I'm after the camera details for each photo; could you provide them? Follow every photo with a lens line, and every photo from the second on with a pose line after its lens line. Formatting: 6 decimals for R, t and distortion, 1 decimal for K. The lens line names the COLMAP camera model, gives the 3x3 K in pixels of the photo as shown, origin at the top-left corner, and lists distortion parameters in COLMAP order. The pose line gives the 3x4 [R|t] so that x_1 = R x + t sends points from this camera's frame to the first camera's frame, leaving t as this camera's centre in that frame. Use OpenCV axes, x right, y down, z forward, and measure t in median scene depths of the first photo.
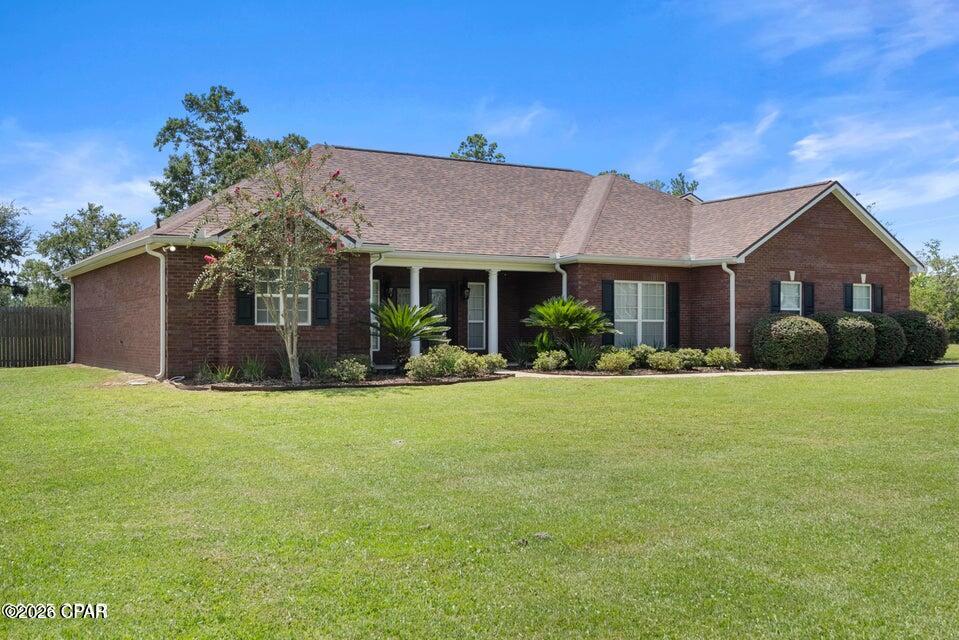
lens RADIAL K [[949.1, 0, 482.1], [0, 949.1, 342.8], [0, 0, 1]] dist [0.026050, 0.000000]
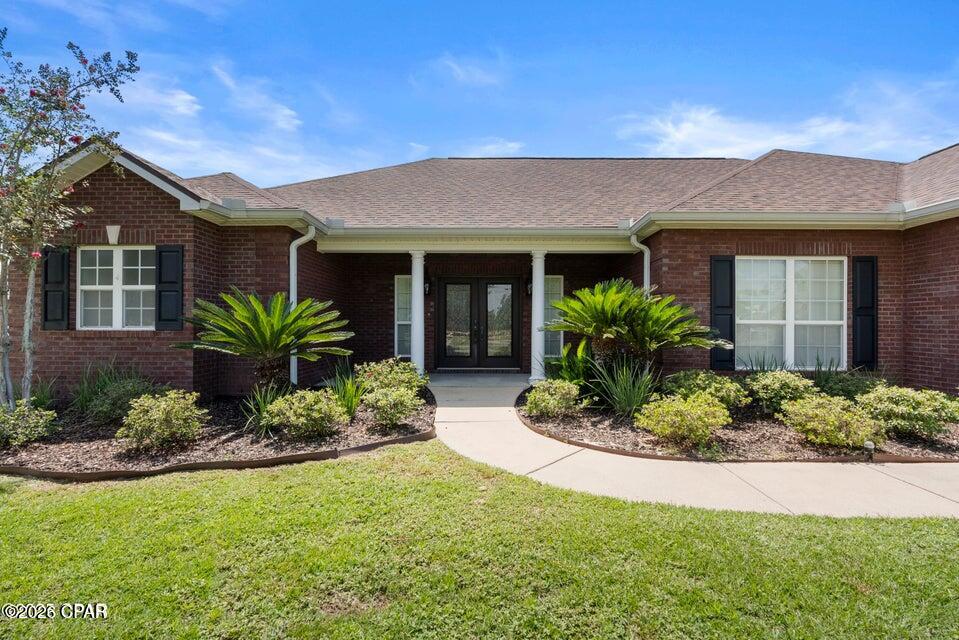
lens RADIAL K [[430.4, 0, 479.6], [0, 430.4, 325.3], [0, 0, 1]] dist [-0.010031, -0.000226]
pose [[0.852137, 0.004645, -0.523298, 0.144978], [-0.011792, 0.999877, -0.010326, -0.016994], [0.523186, 0.014970, 0.852087, 0.690393]]
